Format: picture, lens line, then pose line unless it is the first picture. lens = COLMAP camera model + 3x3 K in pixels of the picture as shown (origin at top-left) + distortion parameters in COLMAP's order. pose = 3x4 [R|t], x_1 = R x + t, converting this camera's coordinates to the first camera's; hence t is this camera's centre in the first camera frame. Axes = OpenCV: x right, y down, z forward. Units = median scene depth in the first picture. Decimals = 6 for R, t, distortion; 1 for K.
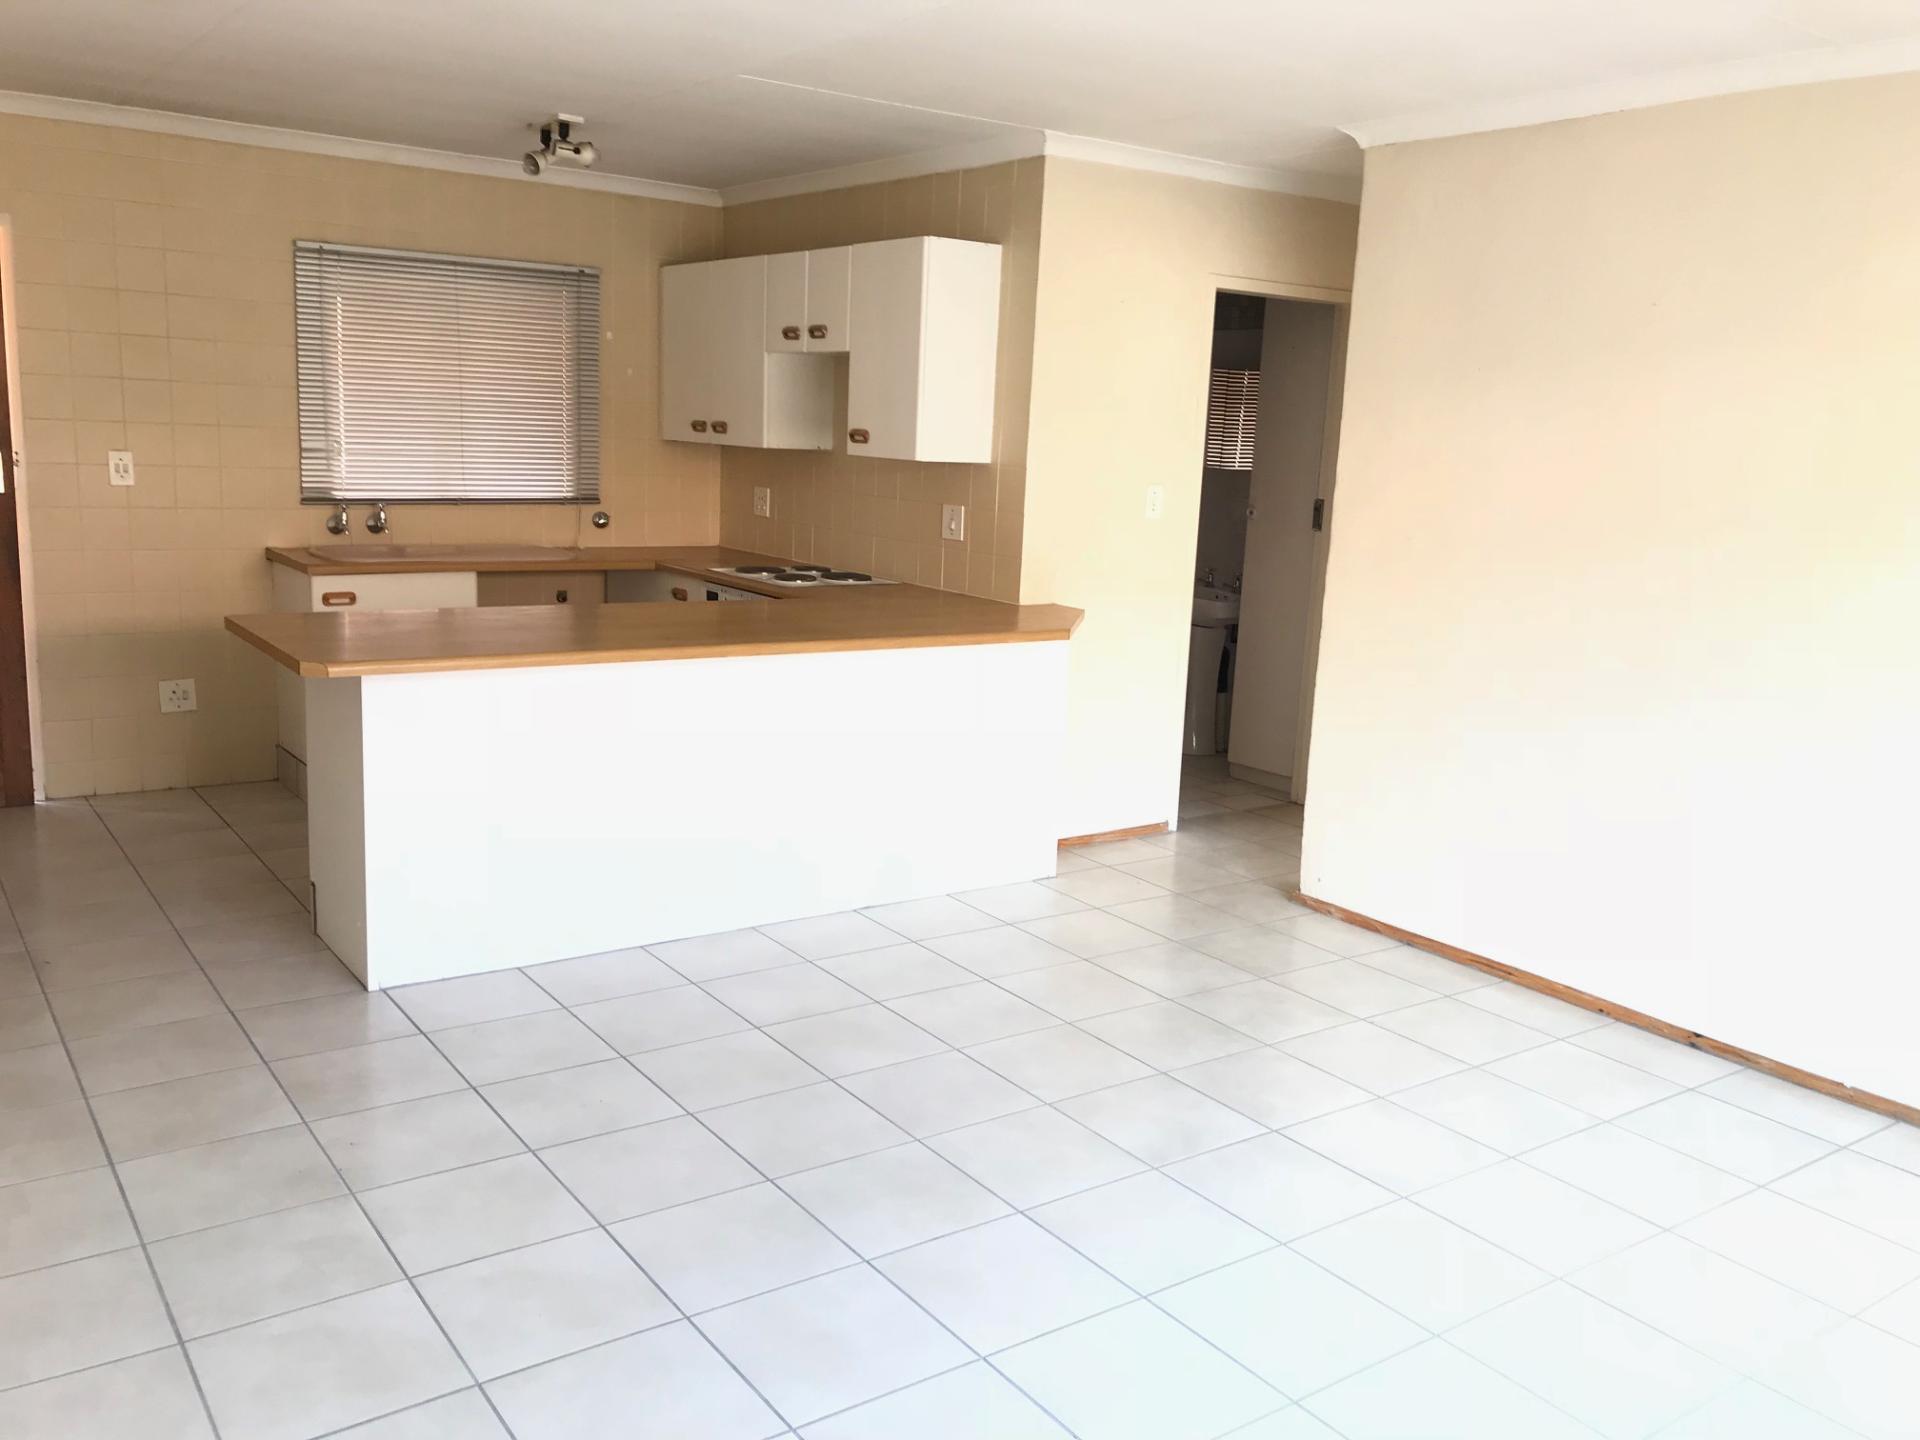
lens RADIAL K [[1589.4, 0, 960.0], [0, 1589.4, 720.0], [0, 0, 1]] dist [0.017859, -0.004566]
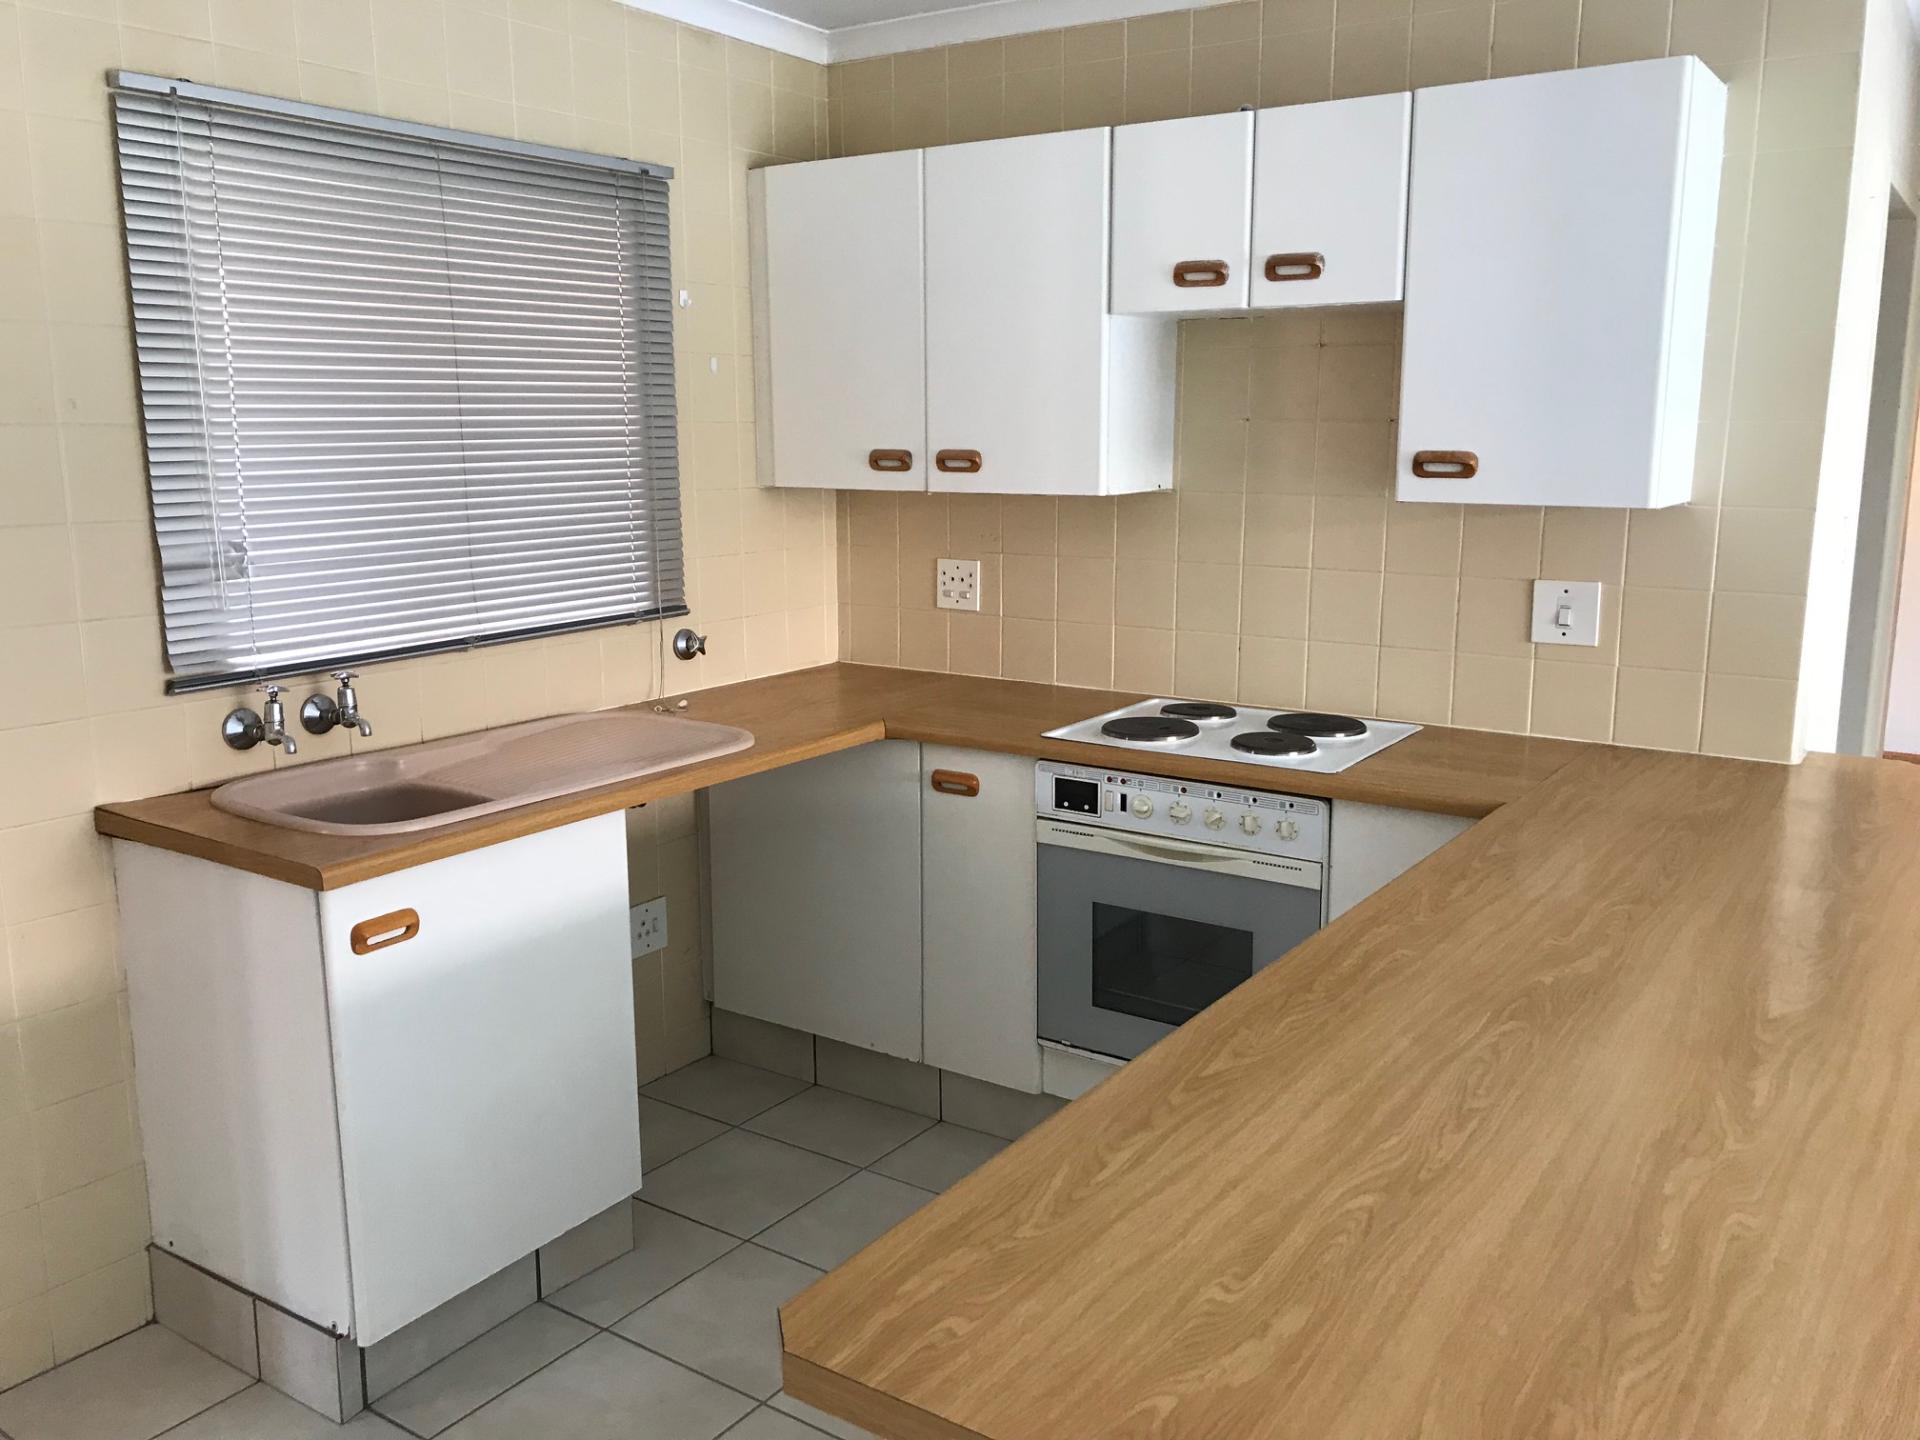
lens RADIAL K [[1571.1, 0, 939.5], [0, 1571.1, 714.1], [0, 0, 1]] dist [0.096991, -0.129414]
pose [[0.942712, -0.109031, 0.315288, -0.348043], [0.107612, 0.993950, 0.021959, -0.115616], [-0.315775, 0.013228, 0.948742, 0.517422]]
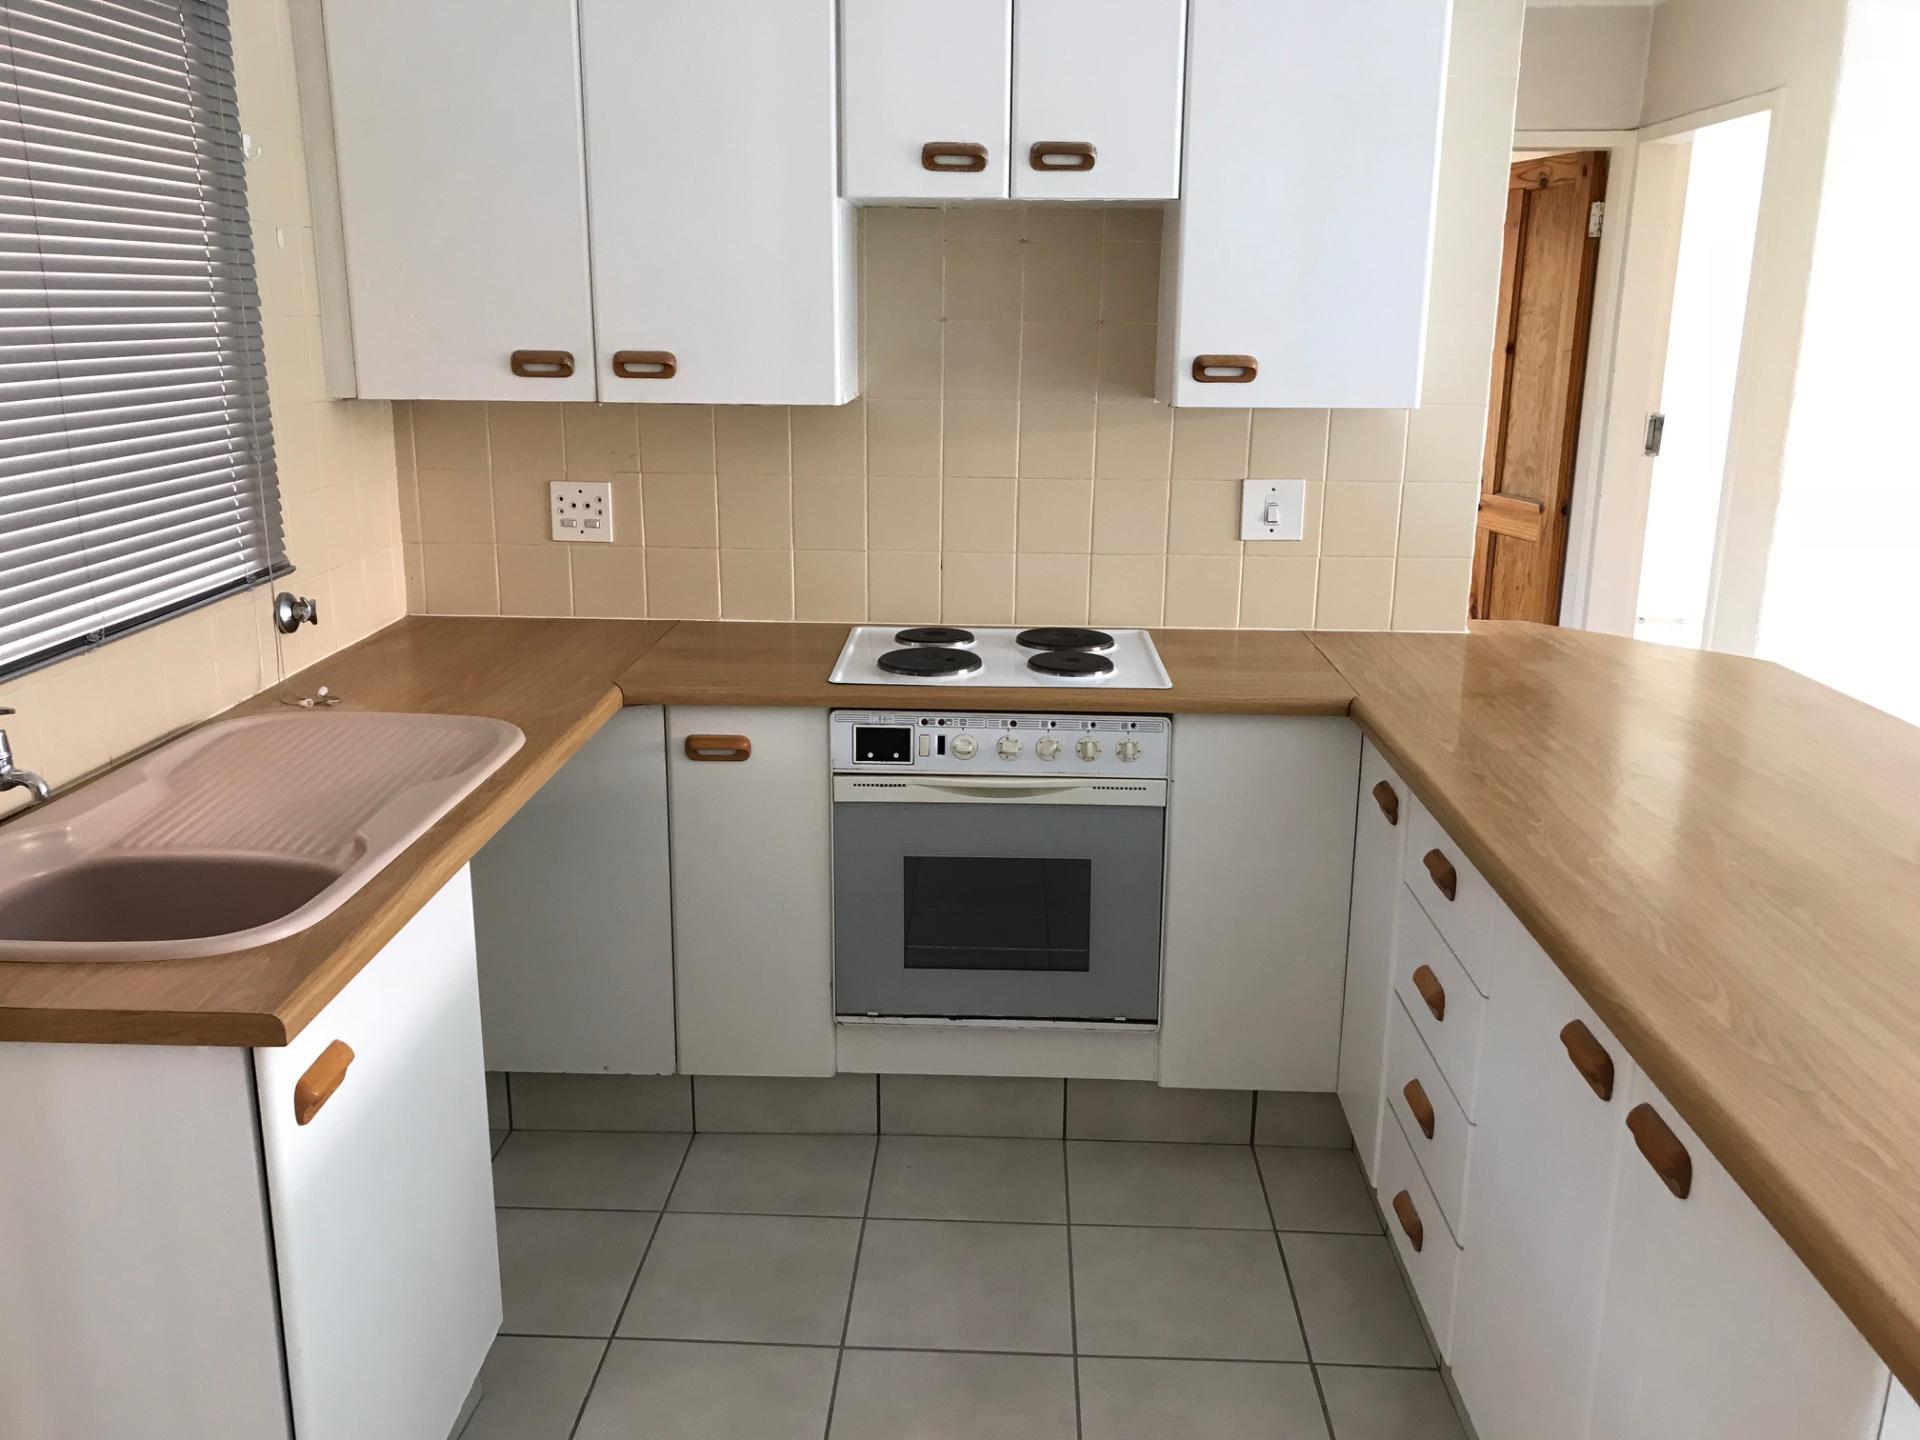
lens RADIAL K [[1589.4, 0, 960.0], [0, 1589.4, 720.0], [0, 0, 1]] dist [0.017859, -0.004566]
pose [[0.615341, -0.237474, 0.751639, -0.476695], [0.166922, 0.971172, 0.170180, -0.154108], [-0.770385, 0.020746, 0.637242, 0.672945]]
